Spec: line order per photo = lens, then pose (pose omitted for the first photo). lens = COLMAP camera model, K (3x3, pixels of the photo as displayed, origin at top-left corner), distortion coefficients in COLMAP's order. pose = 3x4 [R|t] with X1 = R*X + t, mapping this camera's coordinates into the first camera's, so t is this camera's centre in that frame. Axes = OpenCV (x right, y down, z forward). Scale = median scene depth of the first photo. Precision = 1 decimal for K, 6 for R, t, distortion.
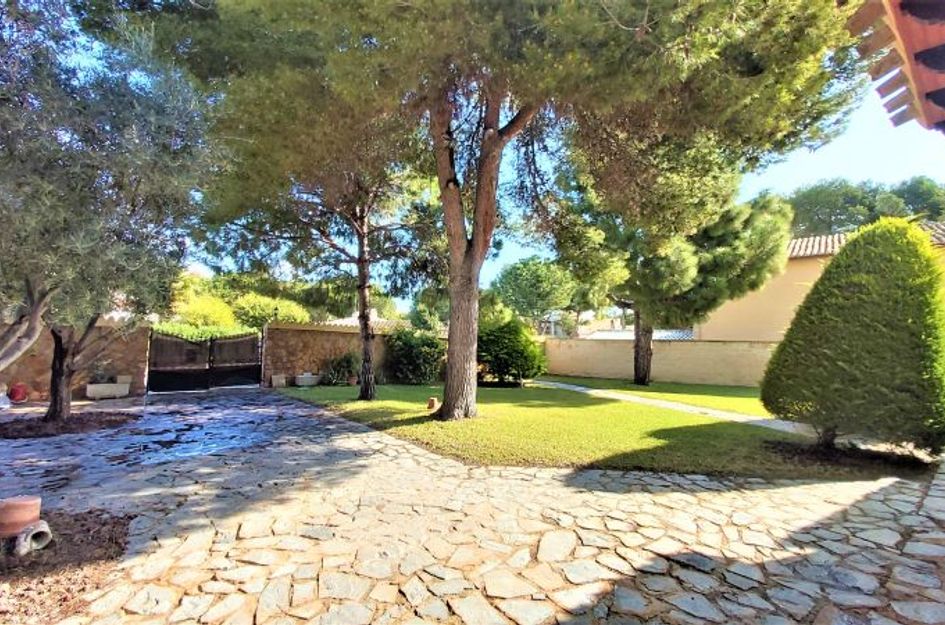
lens RADIAL K [[434.9, 0, 466.4], [0, 434.9, 300.2], [0, 0, 1]] dist [0.013119, -0.012544]
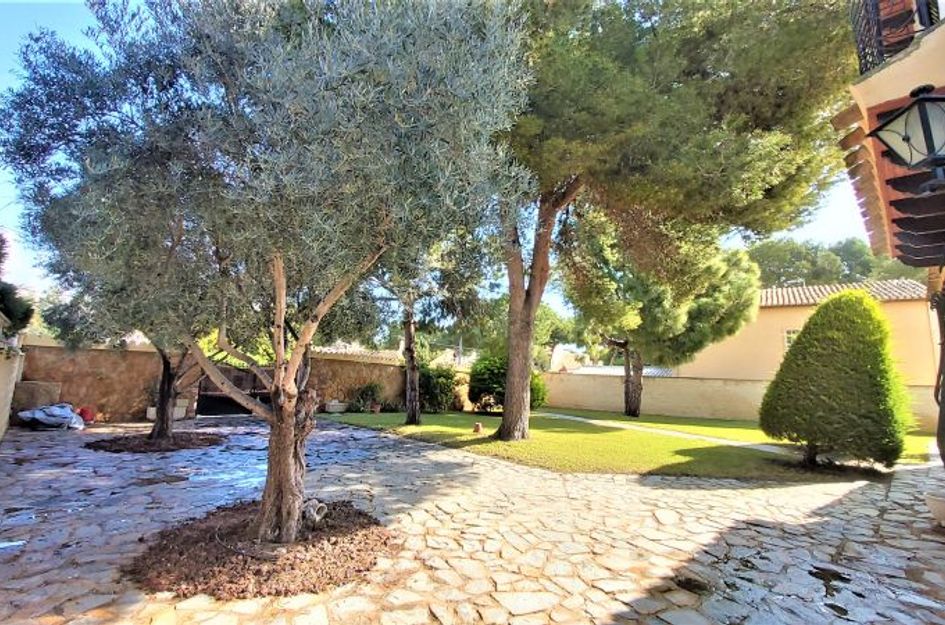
lens RADIAL K [[434.9, 0, 466.4], [0, 434.9, 300.2], [0, 0, 1]] dist [0.013119, -0.012544]
pose [[0.995861, 0.035640, 0.083614, -0.217584], [-0.029520, 0.996872, -0.073311, -0.013727], [-0.085965, 0.070539, 0.993798, -0.161414]]
